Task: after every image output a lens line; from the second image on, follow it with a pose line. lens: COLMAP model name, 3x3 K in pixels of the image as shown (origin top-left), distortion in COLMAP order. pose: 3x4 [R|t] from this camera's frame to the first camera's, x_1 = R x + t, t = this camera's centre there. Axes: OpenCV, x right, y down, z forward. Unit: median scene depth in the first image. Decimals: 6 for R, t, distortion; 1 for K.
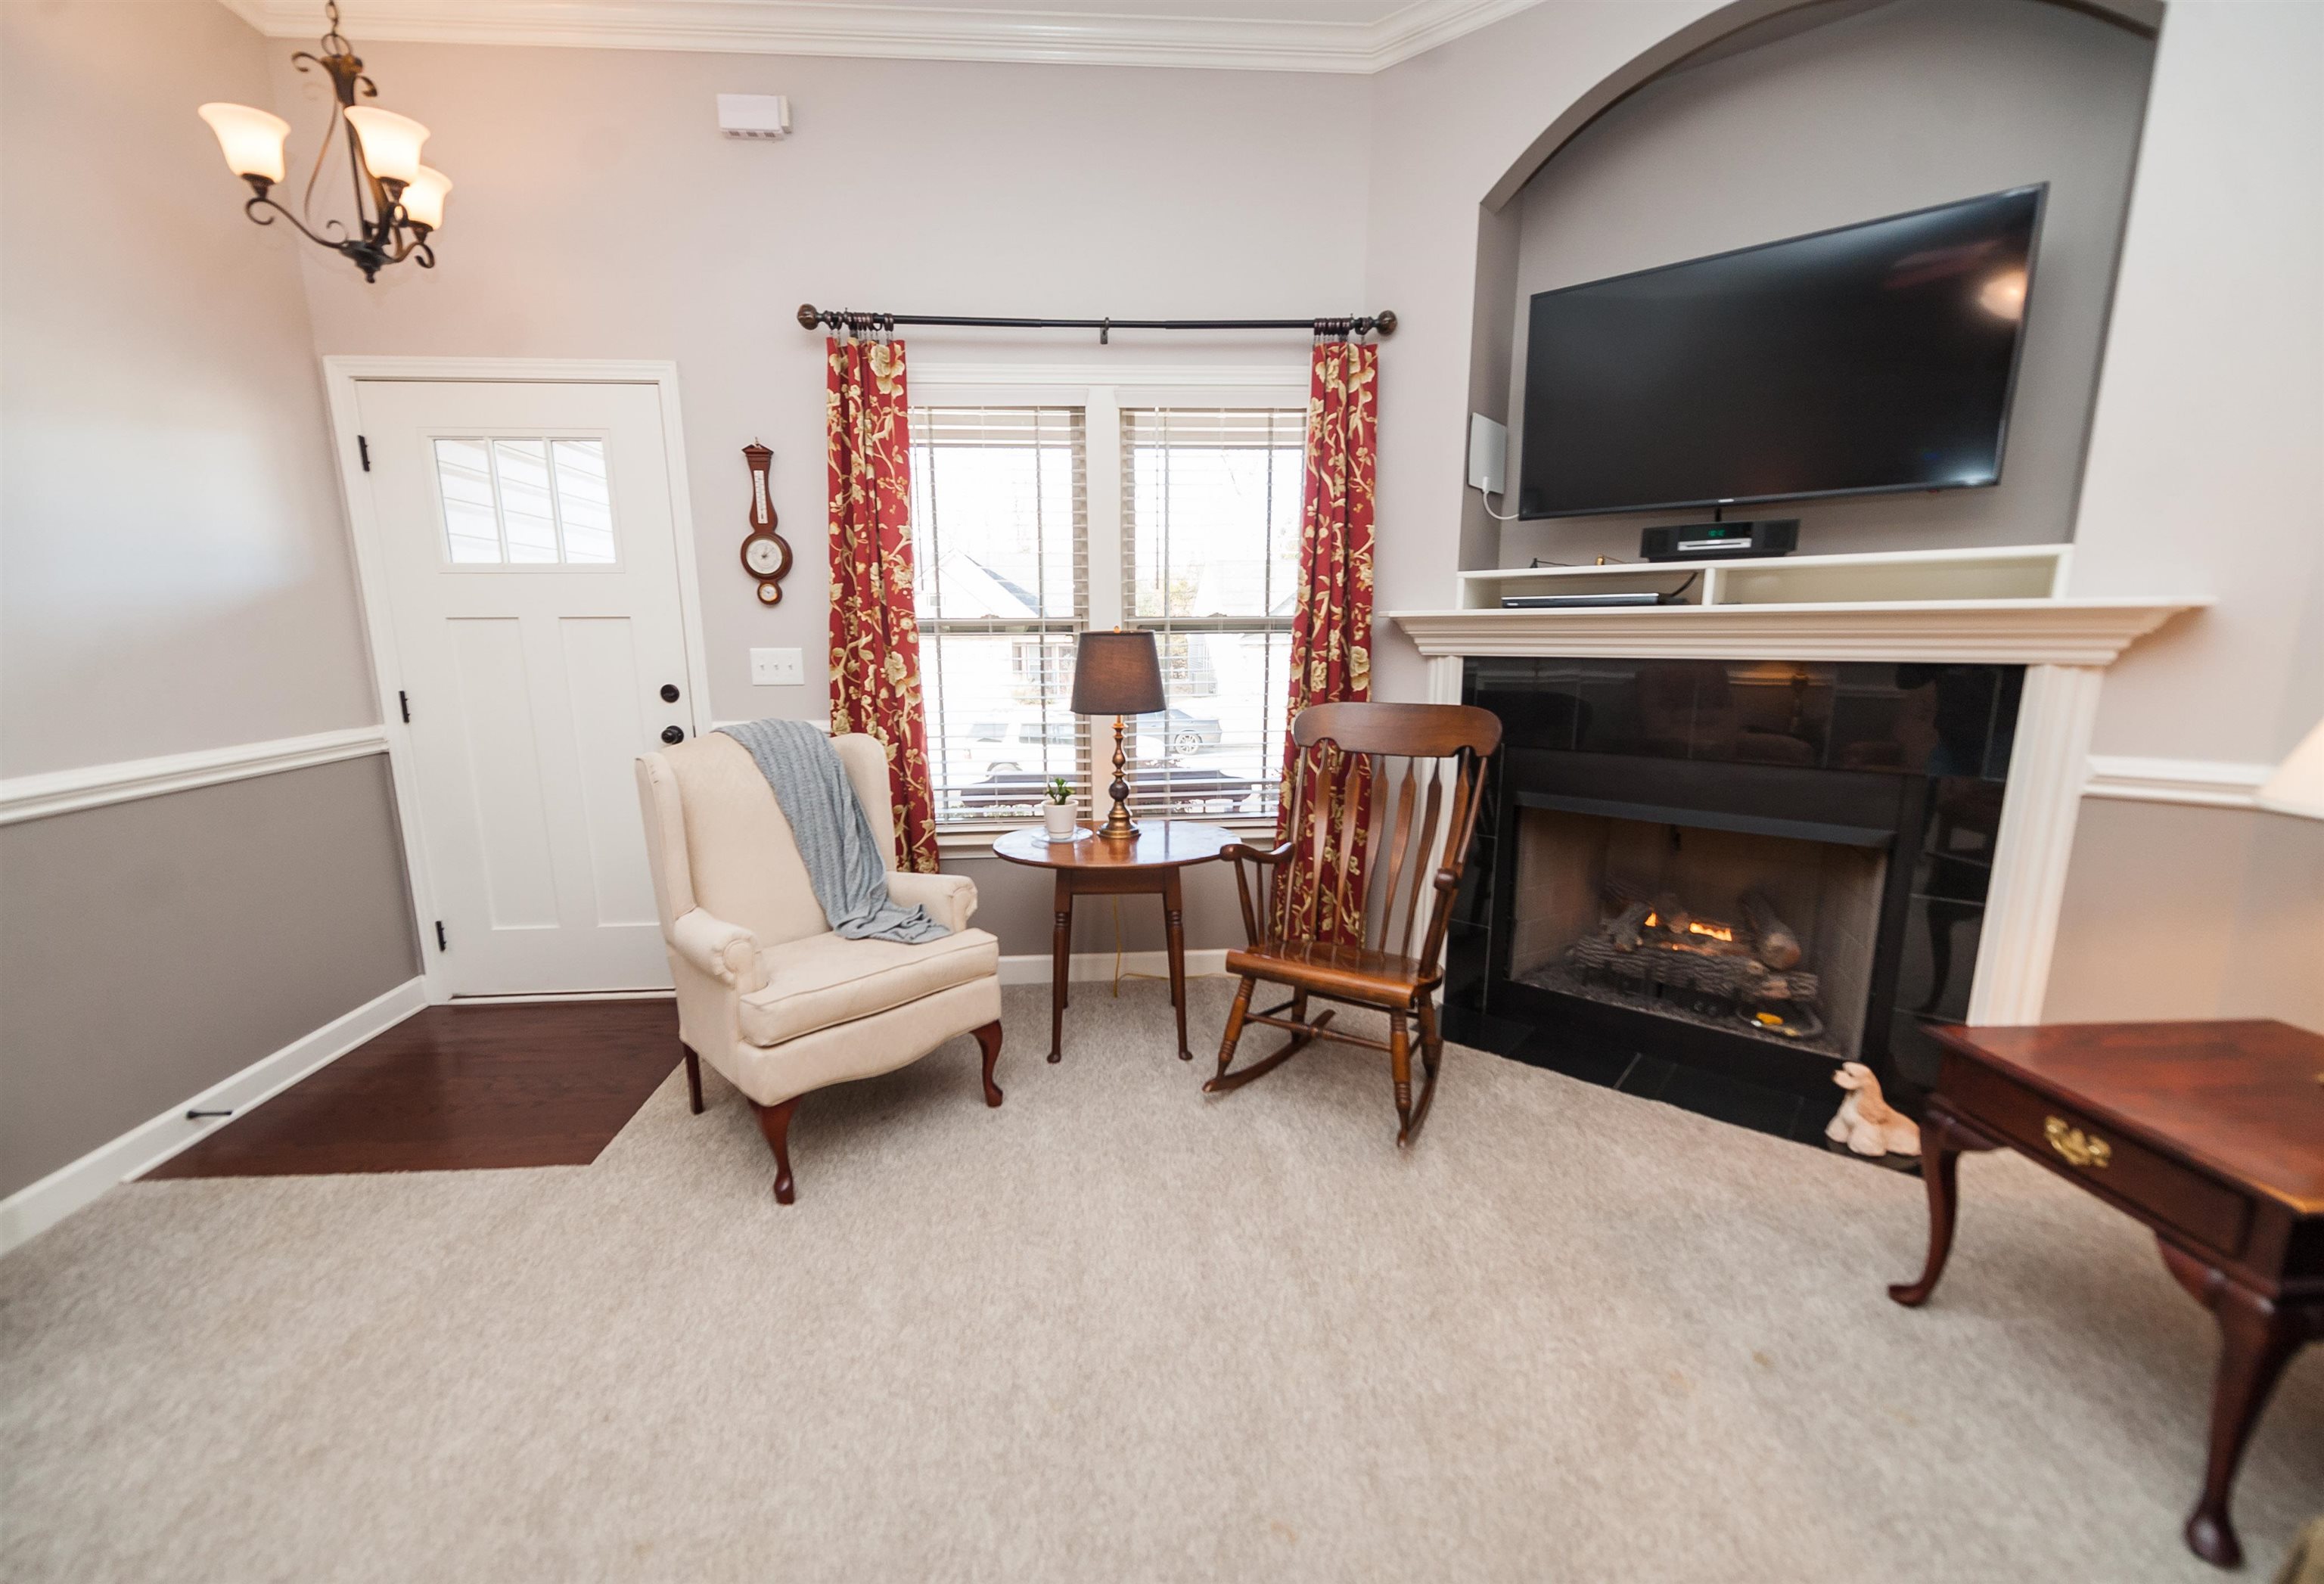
lens RADIAL K [[937.7, 0, 1136.7], [0, 937.7, 800.2], [0, 0, 1]] dist [0.019399, -0.005968]
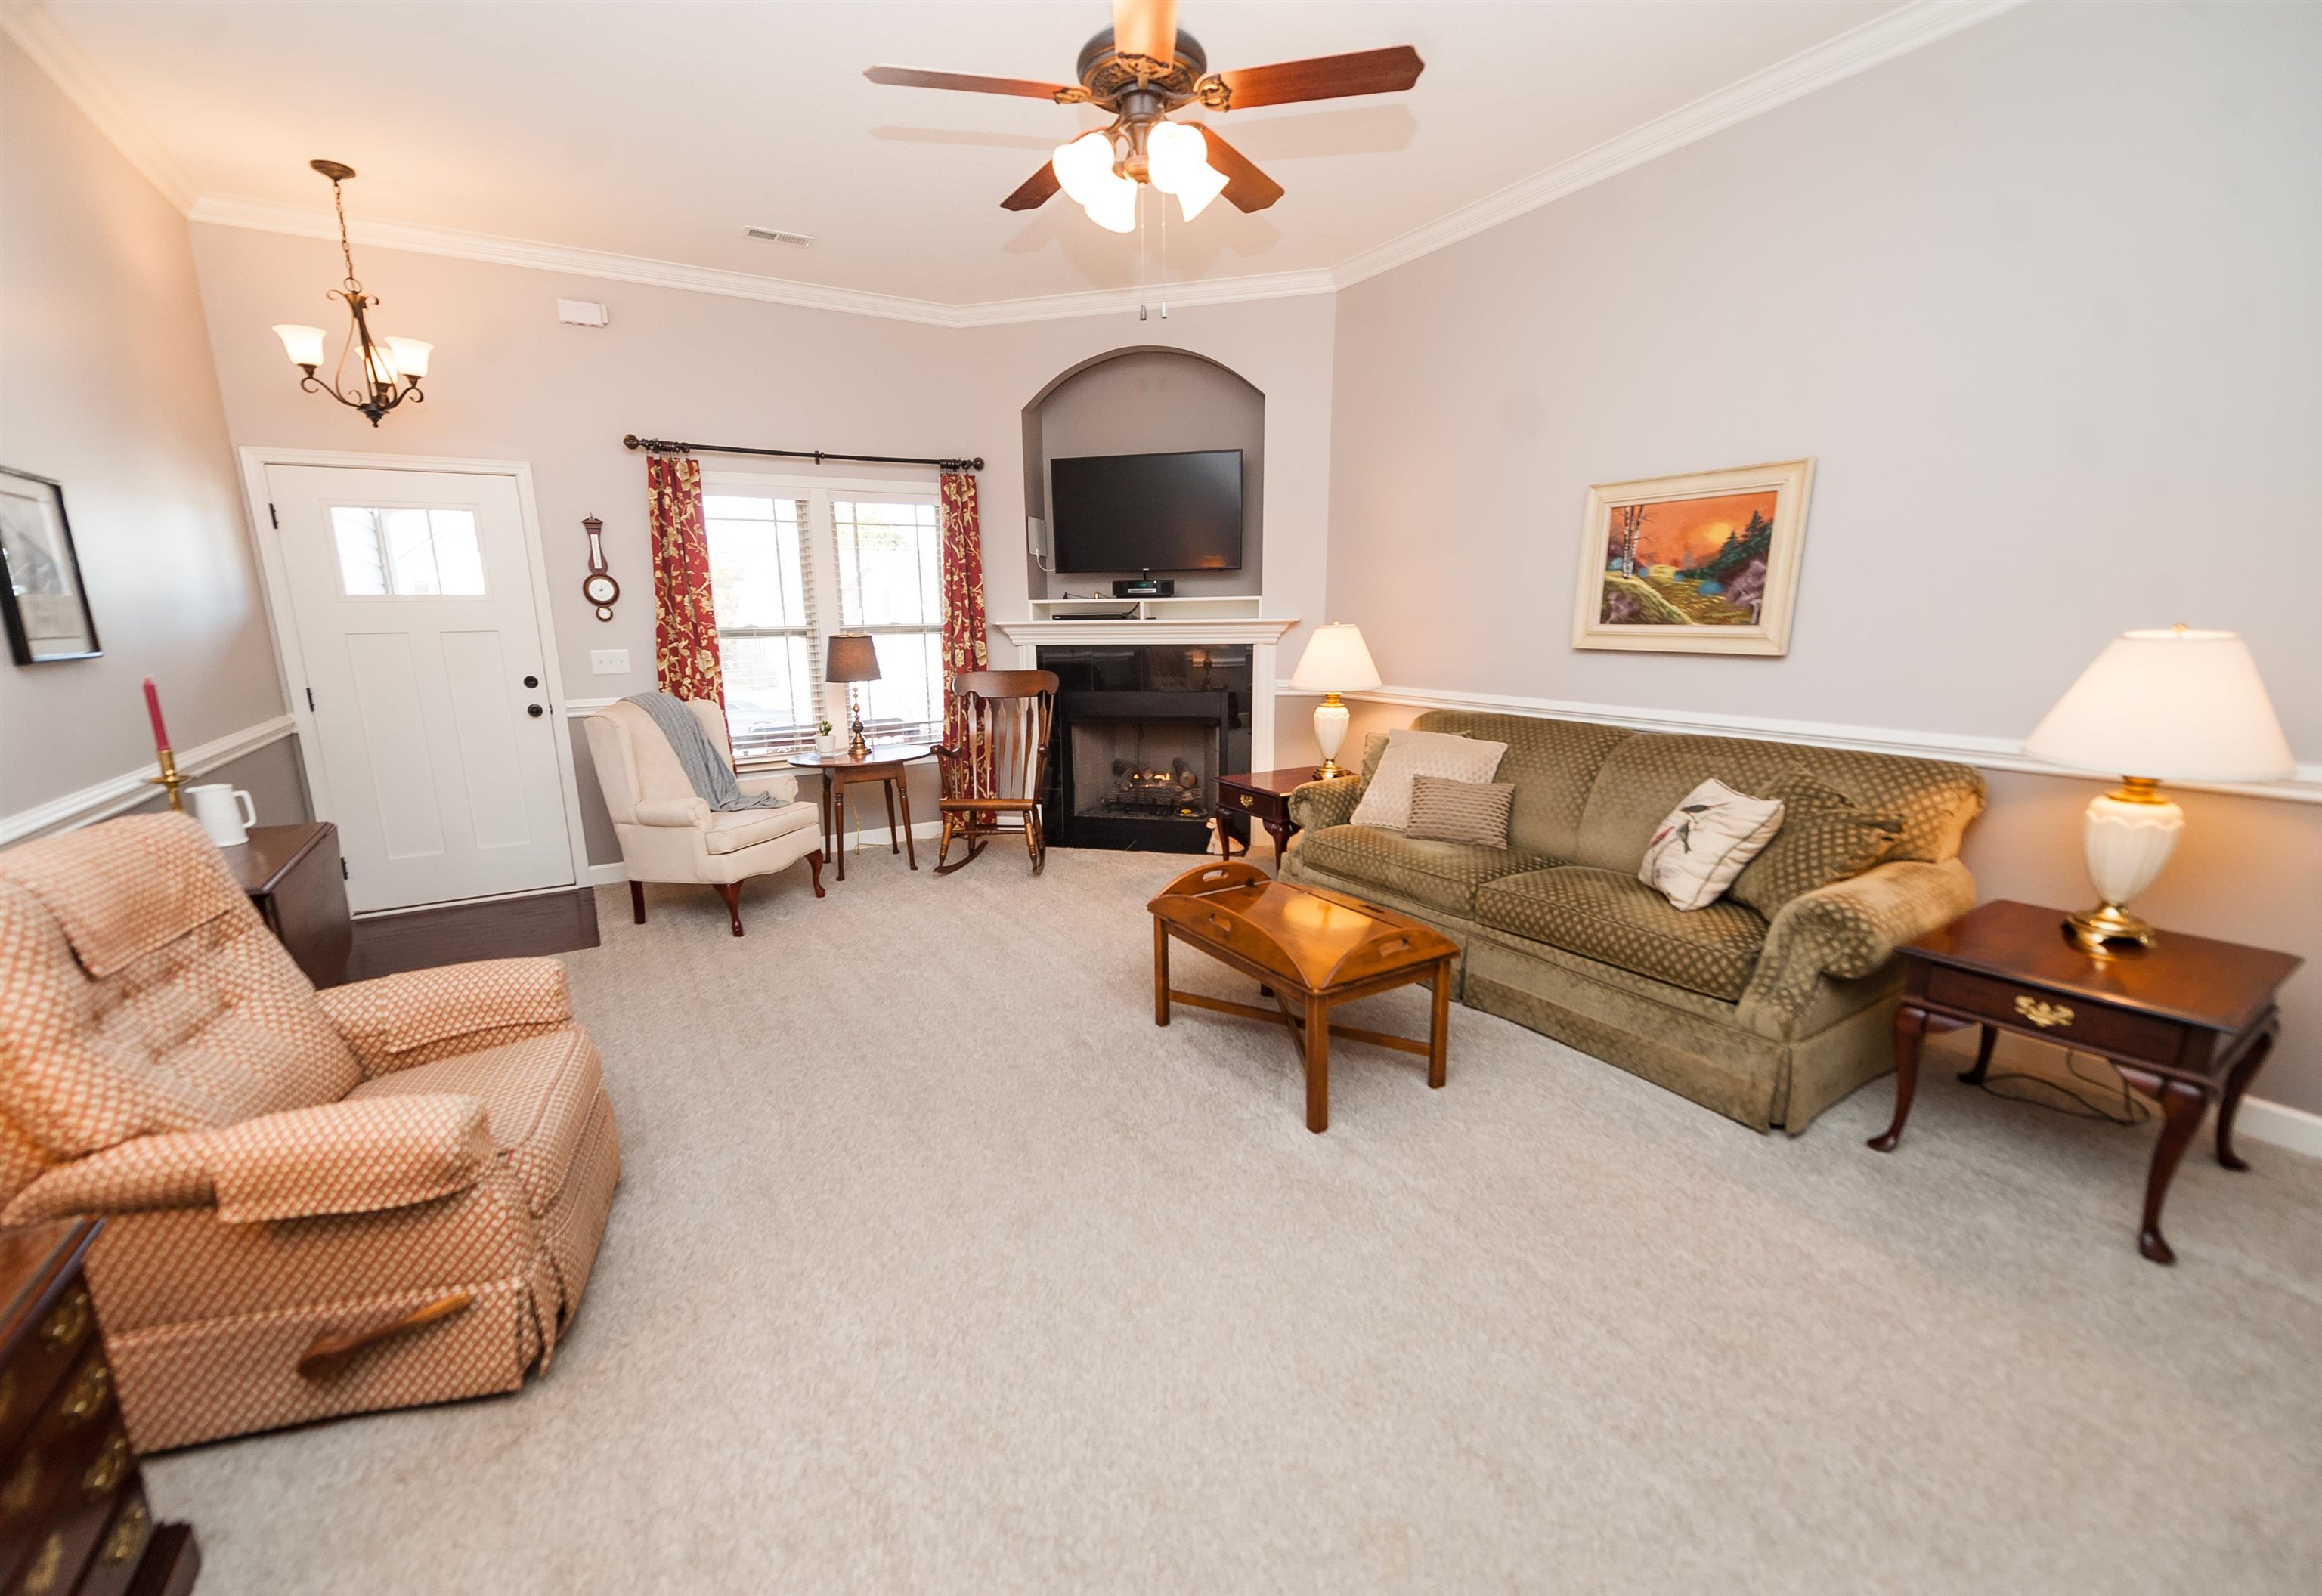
lens RADIAL K [[955.4, 0, 1148.7], [0, 955.4, 831.9], [0, 0, 1]] dist [-0.001491, -0.000207]
pose [[0.889851, -0.108039, 0.443275, -0.342430], [0.090341, 0.994046, 0.060921, 0.123548], [-0.447217, -0.014165, 0.894313, -0.823900]]
